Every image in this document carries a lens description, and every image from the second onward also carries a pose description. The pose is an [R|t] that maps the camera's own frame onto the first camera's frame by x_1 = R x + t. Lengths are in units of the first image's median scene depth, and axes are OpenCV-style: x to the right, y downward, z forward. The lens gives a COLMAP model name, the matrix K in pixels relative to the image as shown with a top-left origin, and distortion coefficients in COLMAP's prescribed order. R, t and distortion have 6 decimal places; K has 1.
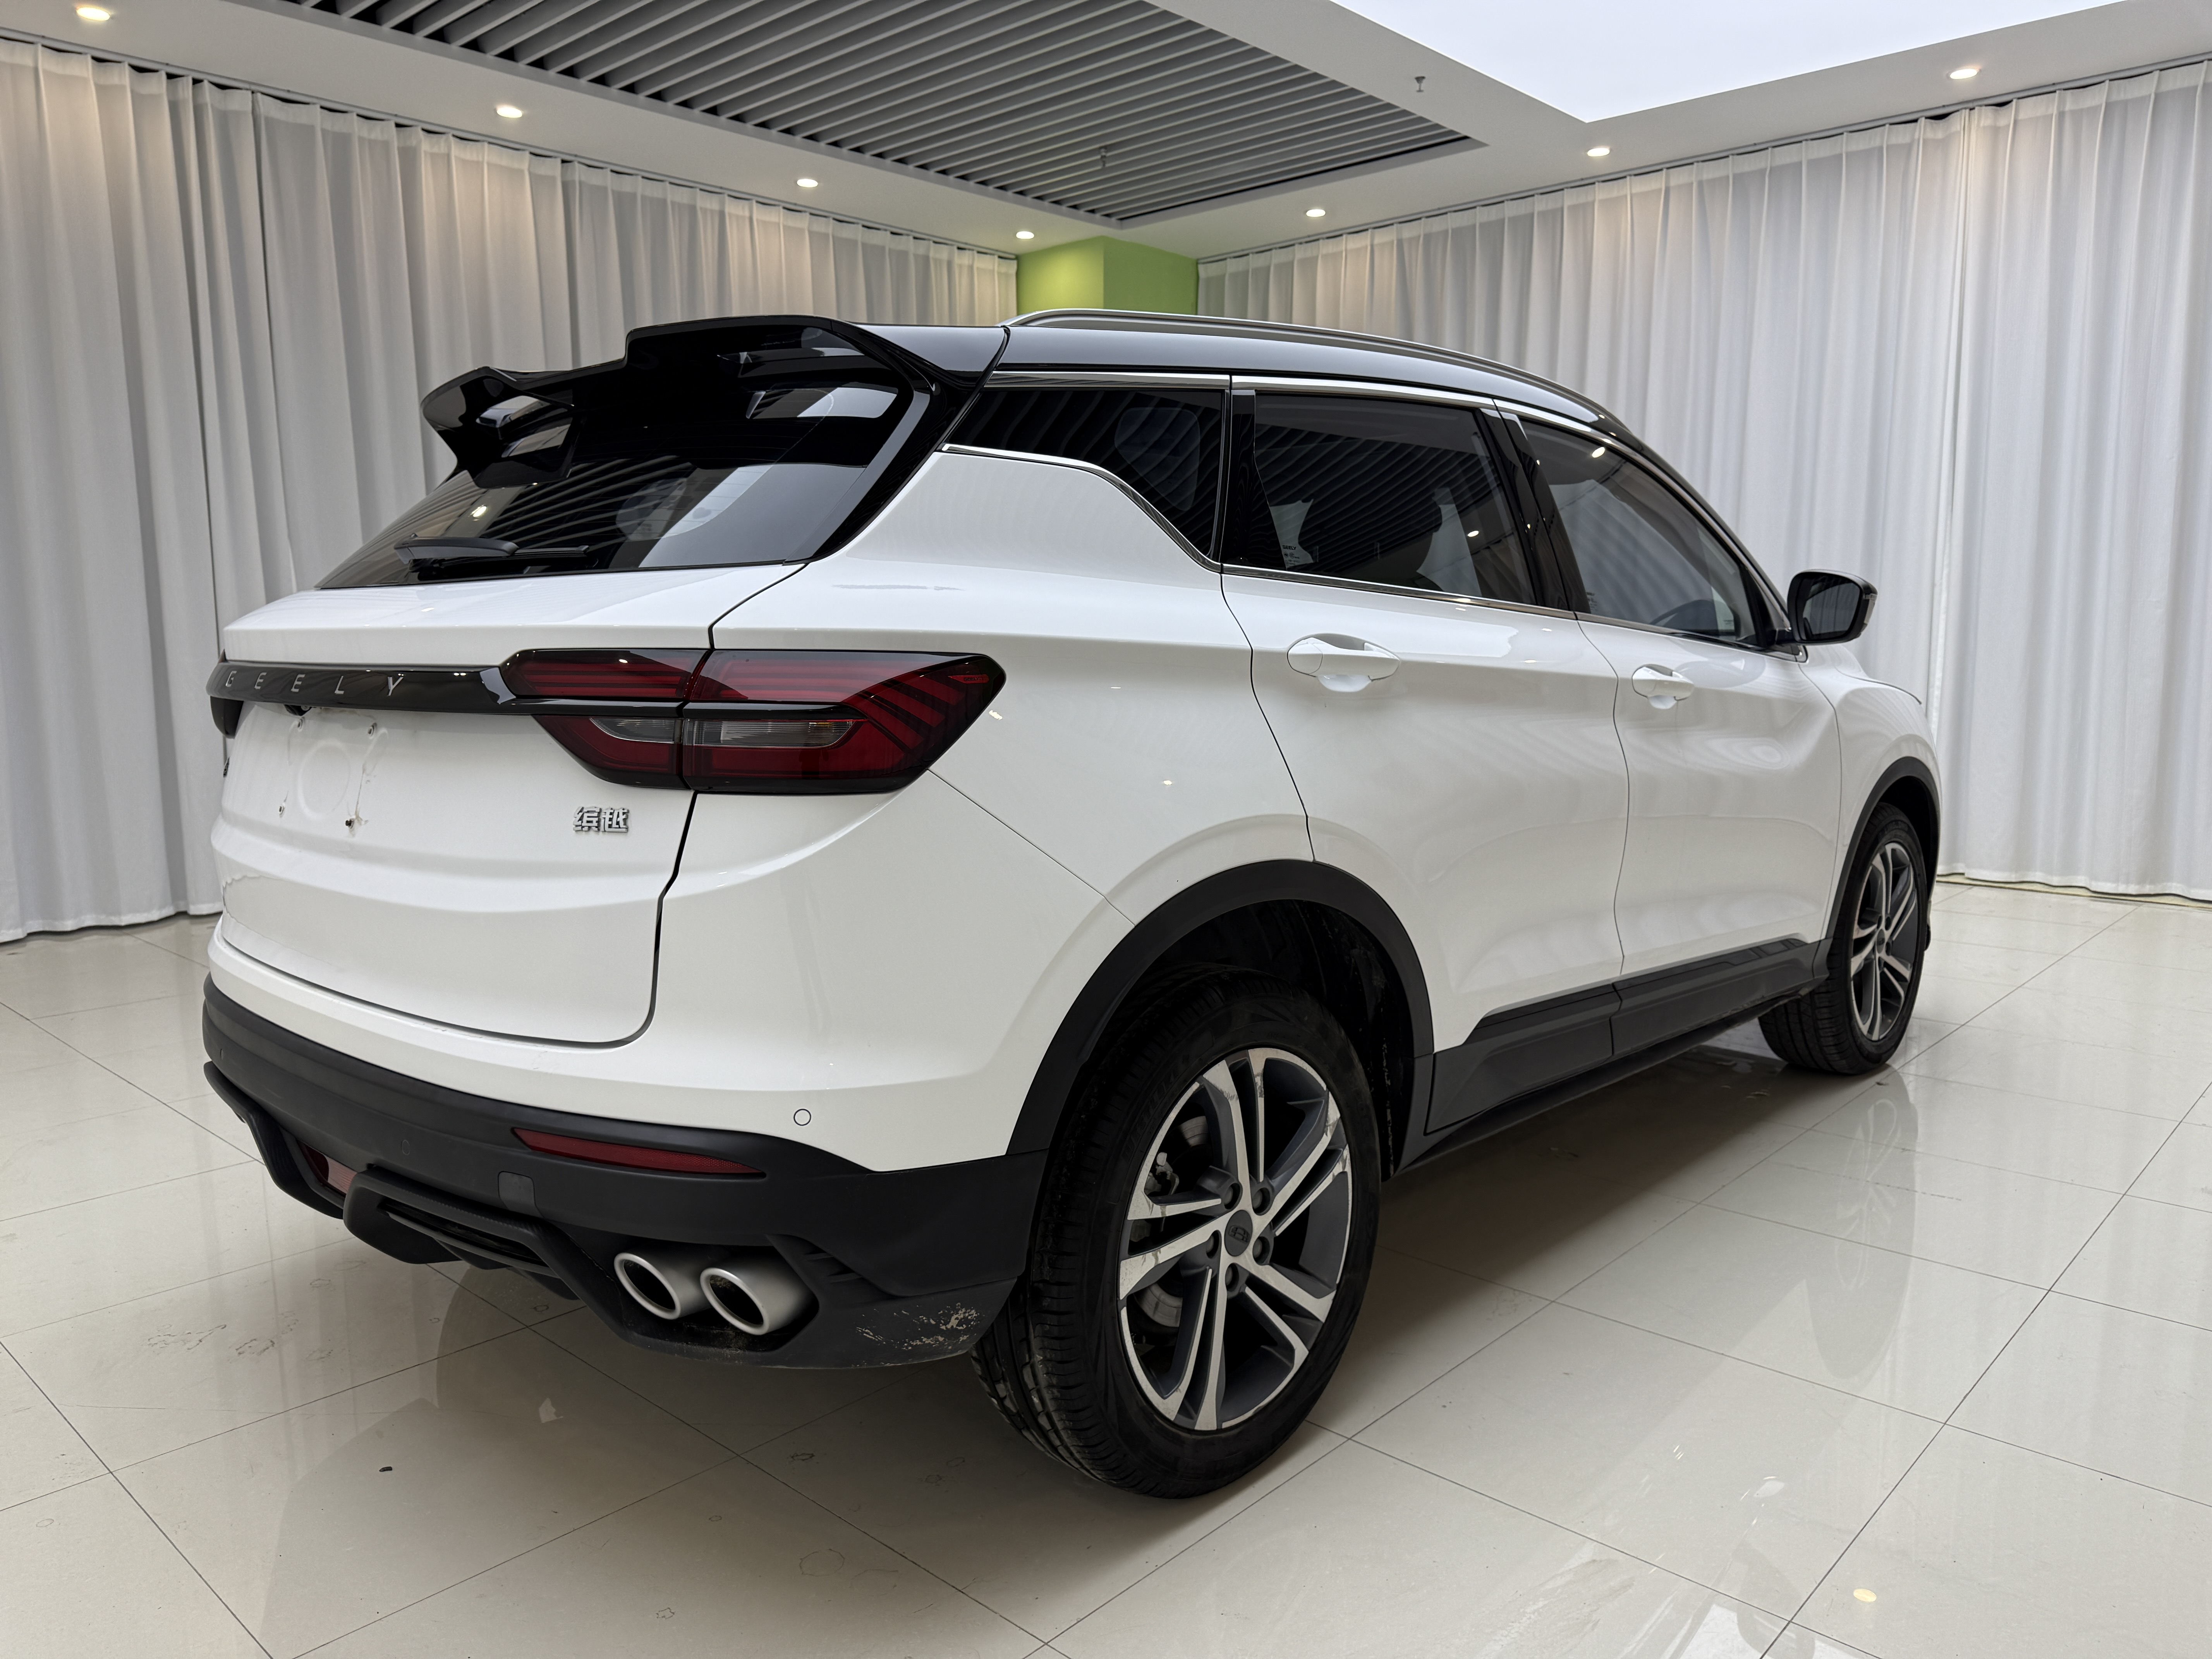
lens RADIAL K [[1579.6, 0, 1106.0], [0, 1579.6, 829.5], [0, 0, 1]] dist [0.015259, -0.013732]
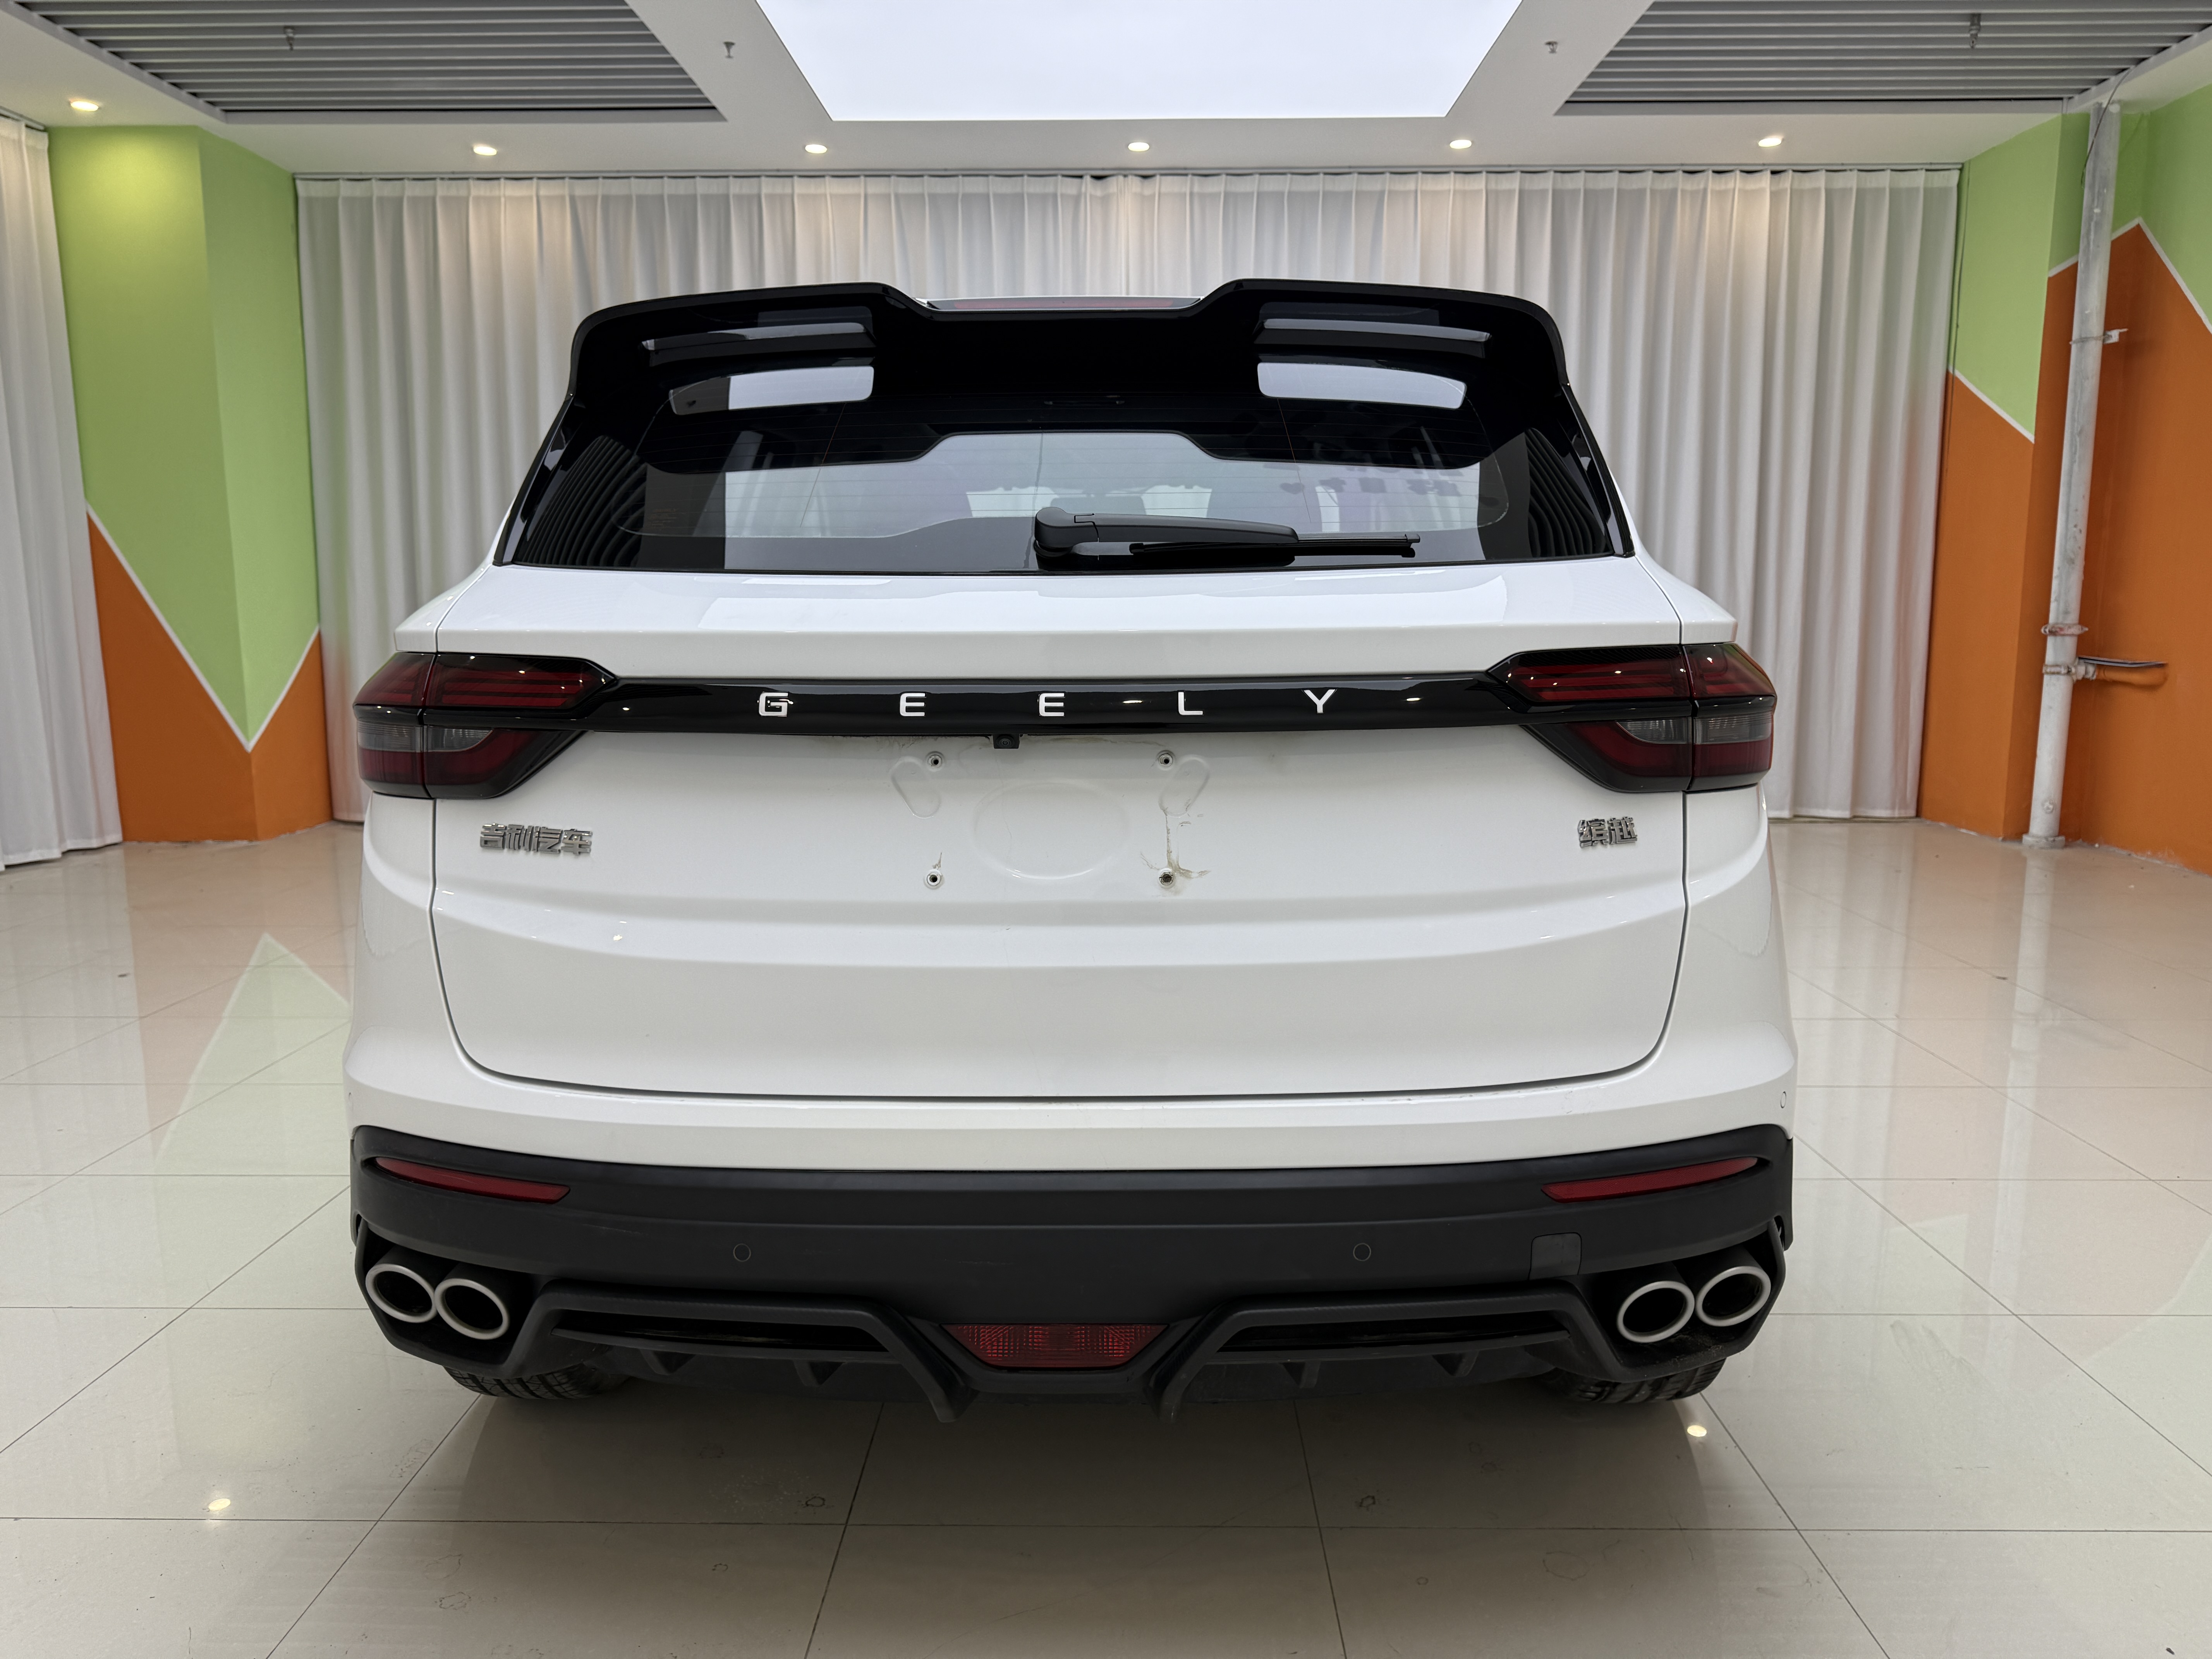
lens RADIAL K [[1579.6, 0, 1106.0], [0, 1579.6, 829.5], [0, 0, 1]] dist [0.015259, -0.013732]
pose [[0.741376, -0.097151, 0.664021, -0.300396], [0.088821, 0.994966, 0.046403, -0.019854], [-0.665186, 0.024577, 0.746273, 0.127720]]
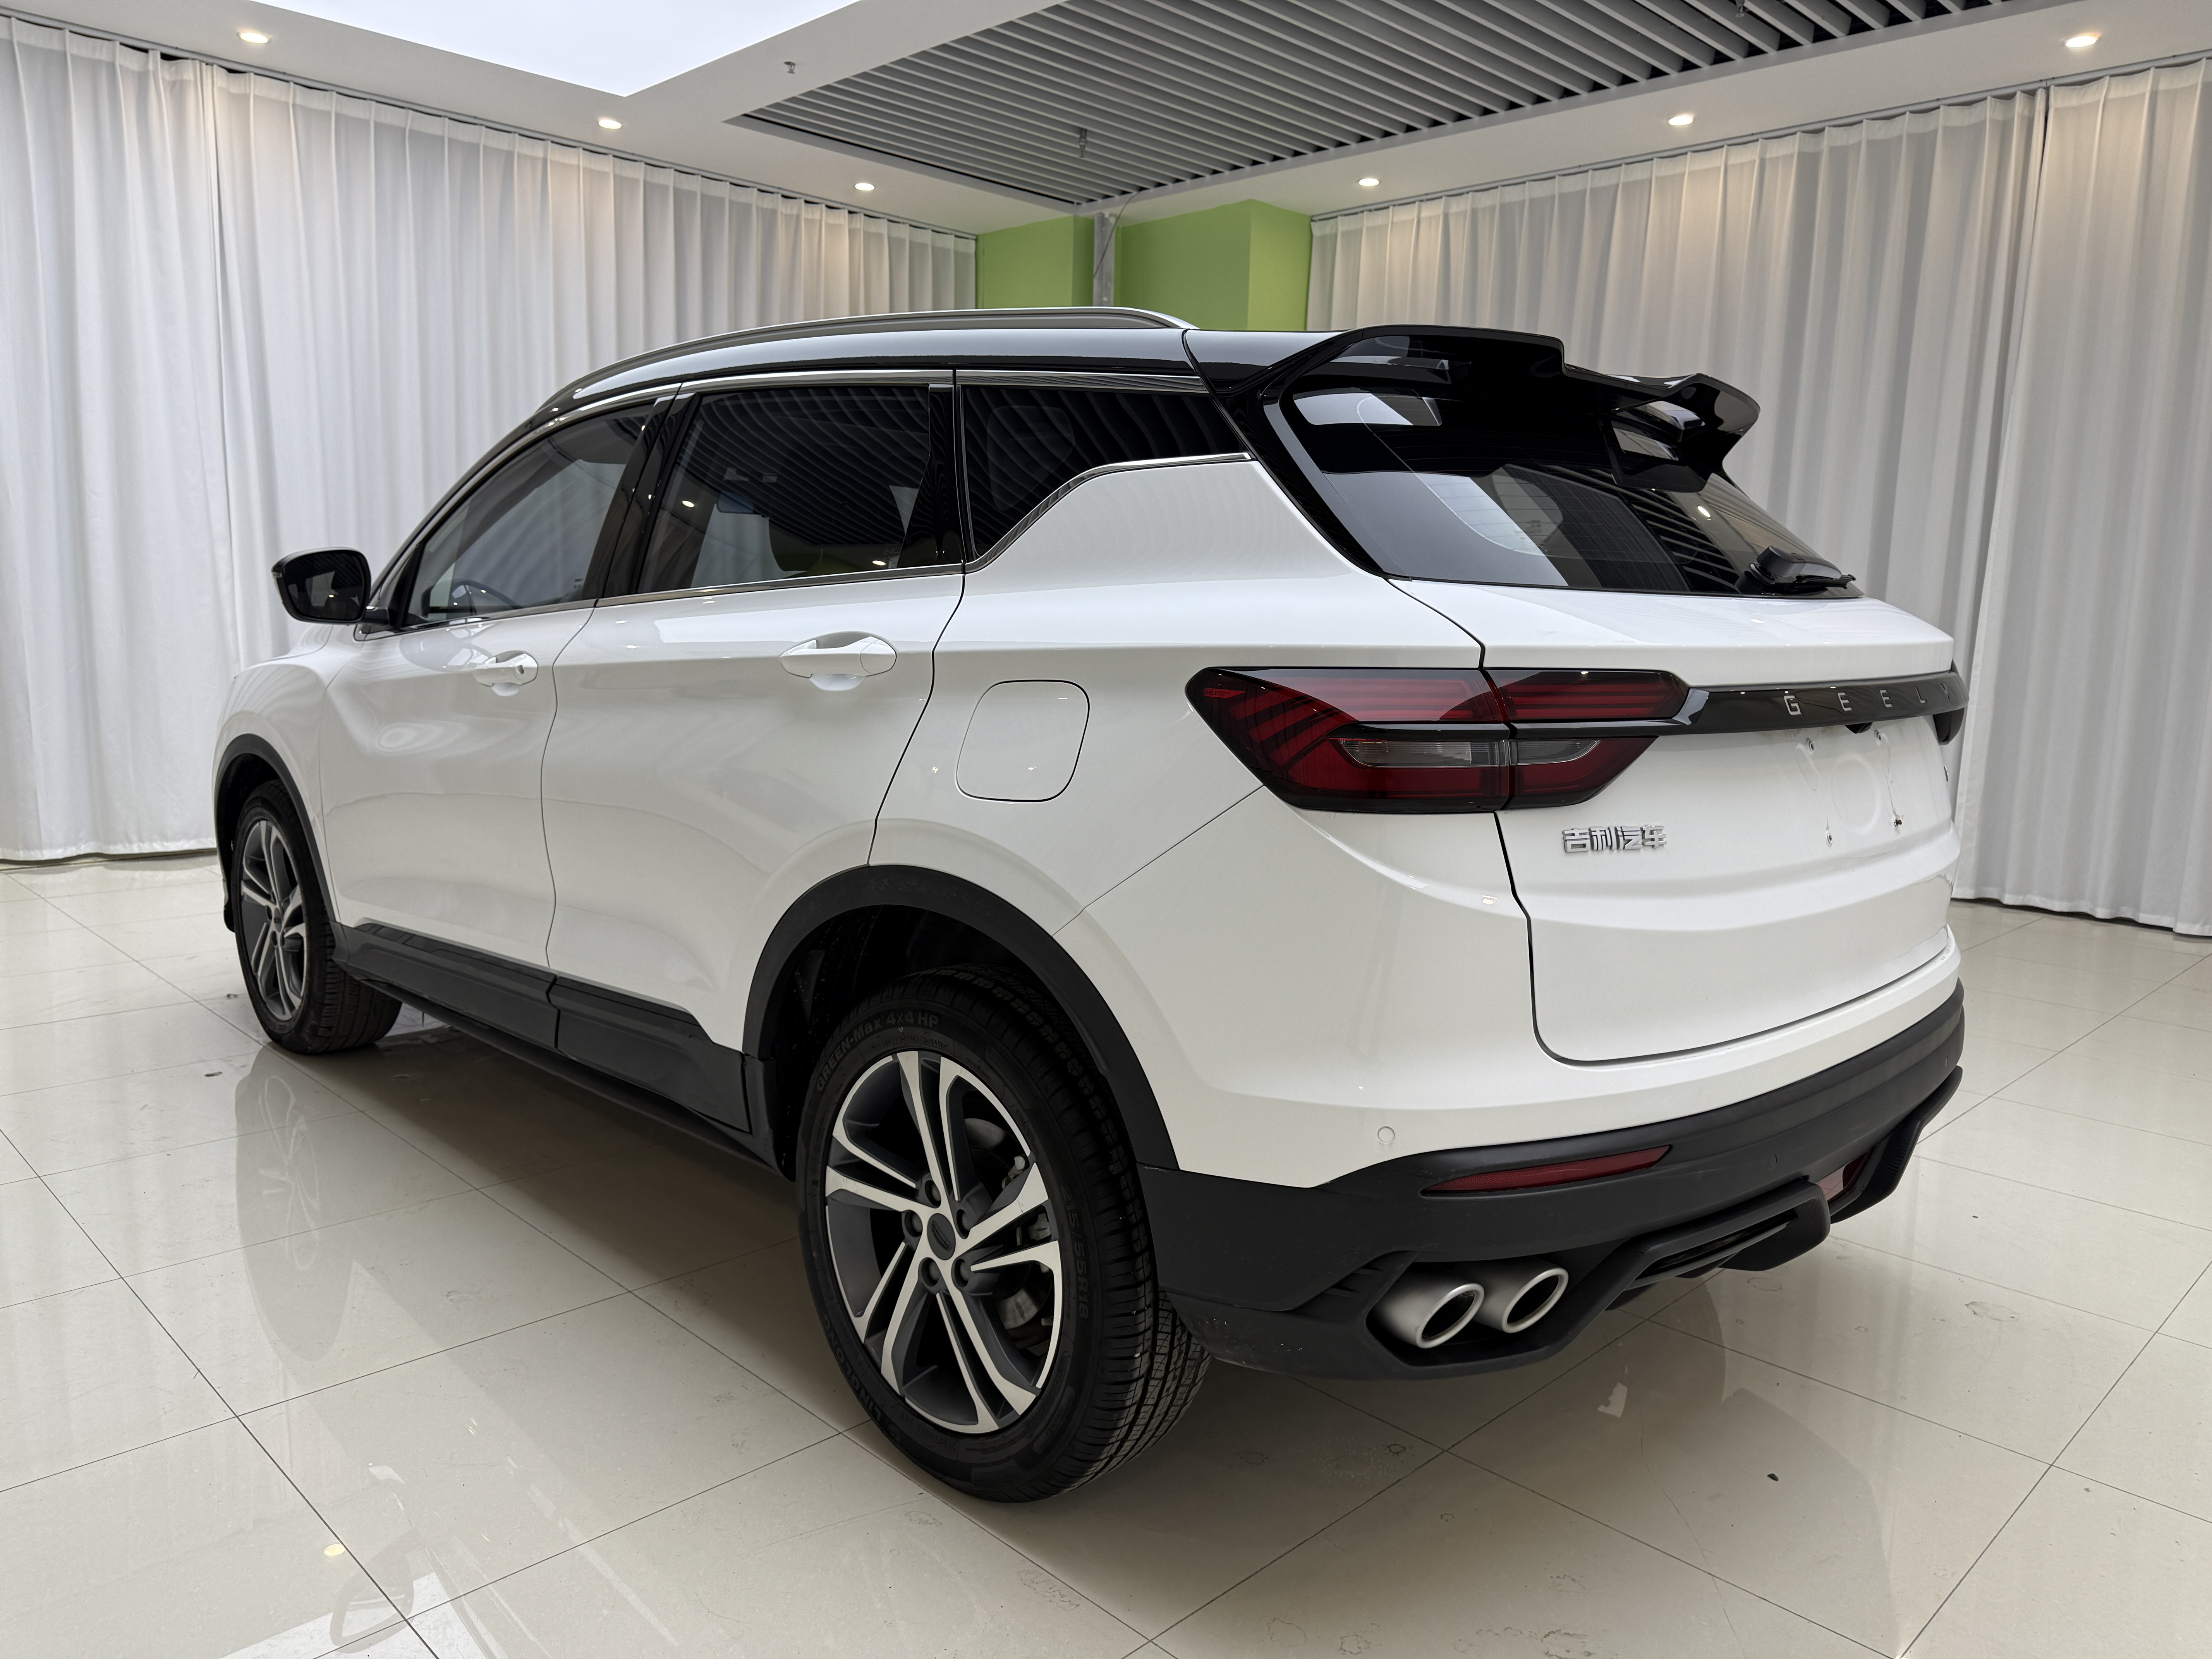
lens RADIAL K [[1579.6, 0, 1106.0], [0, 1579.6, 829.5], [0, 0, 1]] dist [0.015259, -0.013732]
pose [[0.040756, -0.142963, 0.988888, -0.464715], [0.107130, 0.984631, 0.137933, -0.061065], [-0.993409, 0.100318, 0.055445, 0.430135]]
